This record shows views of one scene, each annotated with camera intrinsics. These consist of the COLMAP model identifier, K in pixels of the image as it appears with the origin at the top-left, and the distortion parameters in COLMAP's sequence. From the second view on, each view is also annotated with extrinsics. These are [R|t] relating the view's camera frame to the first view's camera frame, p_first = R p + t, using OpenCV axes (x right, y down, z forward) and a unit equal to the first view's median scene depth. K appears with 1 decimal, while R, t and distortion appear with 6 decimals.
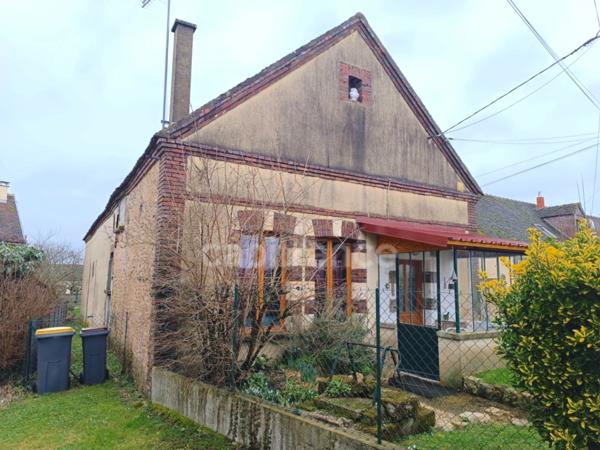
lens RADIAL K [[404.0, 0, 300.0], [0, 404.0, 225.0], [0, 0, 1]] dist [0.083133, -0.101936]
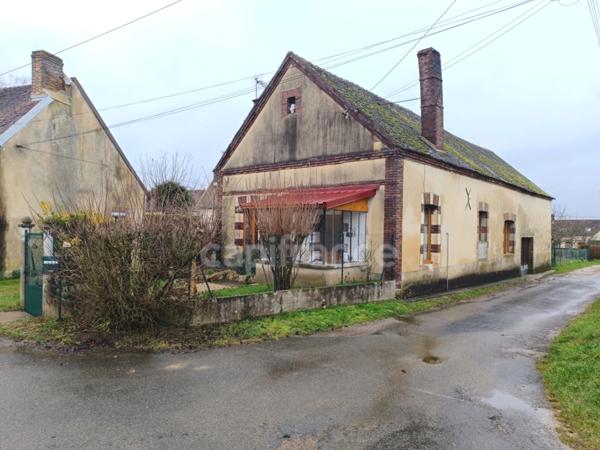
lens RADIAL K [[404.0, 0, 300.0], [0, 404.0, 225.0], [0, 0, 1]] dist [0.083133, -0.101936]
pose [[0.317674, -0.015306, -0.948076, 1.607405], [0.117653, 0.992779, 0.023394, 0.080134], [0.940872, -0.118976, 0.317181, 0.505371]]
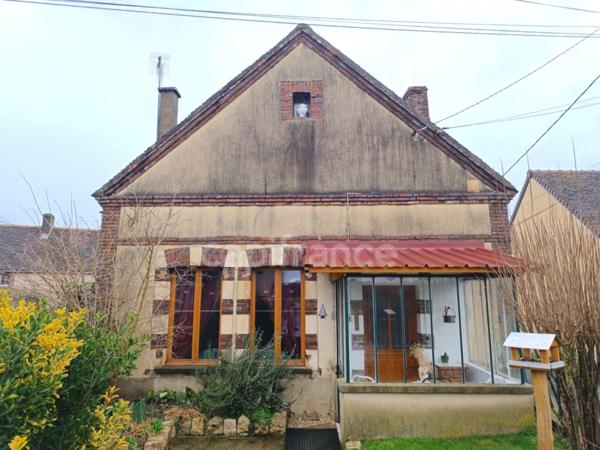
lens RADIAL K [[404.0, 0, 300.0], [0, 404.0, 225.0], [0, 0, 1]] dist [0.083133, -0.101936]
pose [[0.846755, -0.110657, -0.520346, 0.597077], [0.087227, 0.993769, -0.069392, 0.004679], [0.524783, 0.013369, 0.851131, 0.213879]]
